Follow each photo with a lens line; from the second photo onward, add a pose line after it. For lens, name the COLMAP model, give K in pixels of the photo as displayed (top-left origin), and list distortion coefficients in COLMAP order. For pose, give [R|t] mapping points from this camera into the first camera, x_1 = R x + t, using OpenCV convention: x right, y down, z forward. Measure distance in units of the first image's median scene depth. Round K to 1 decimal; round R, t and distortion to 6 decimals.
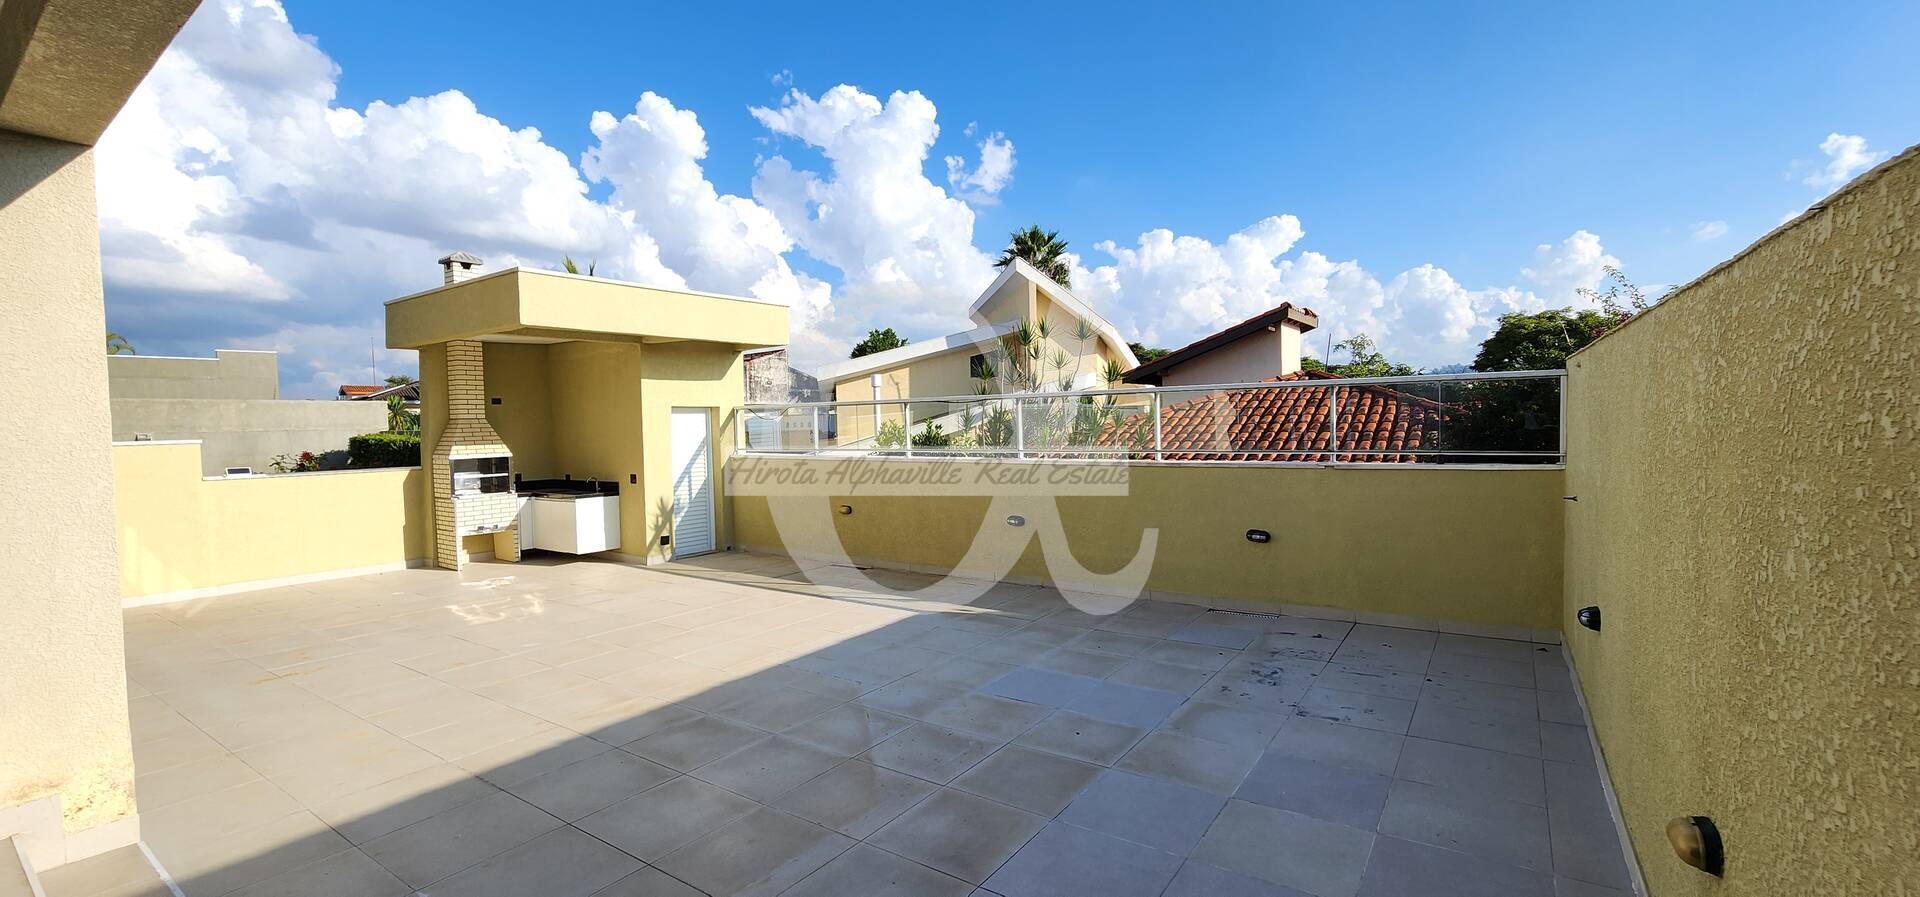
lens RADIAL K [[782.6, 0, 965.4], [0, 782.6, 455.6], [0, 0, 1]] dist [-0.000296, 0.000081]
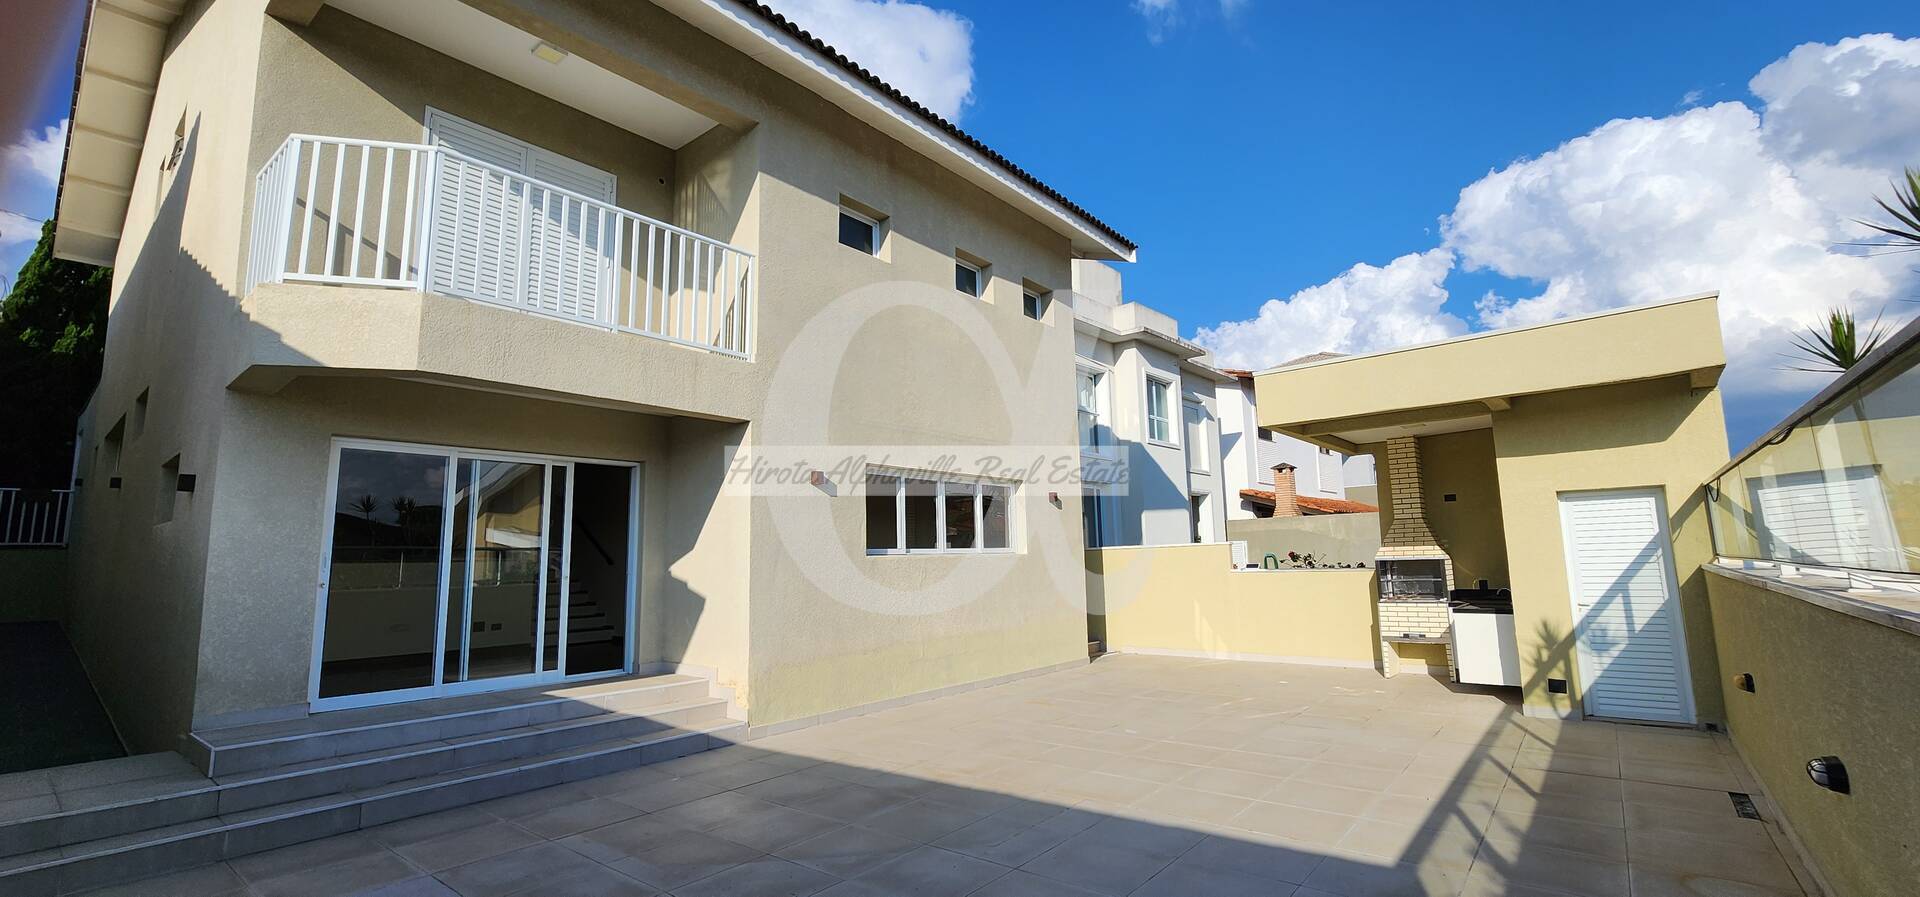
lens RADIAL K [[782.6, 0, 965.4], [0, 782.6, 455.6], [0, 0, 1]] dist [-0.000296, 0.000081]
pose [[-0.078183, -0.114412, -0.990352, 0.366797], [-0.014728, 0.993417, -0.113604, -0.006912], [0.996830, 0.005704, -0.079353, 0.541687]]
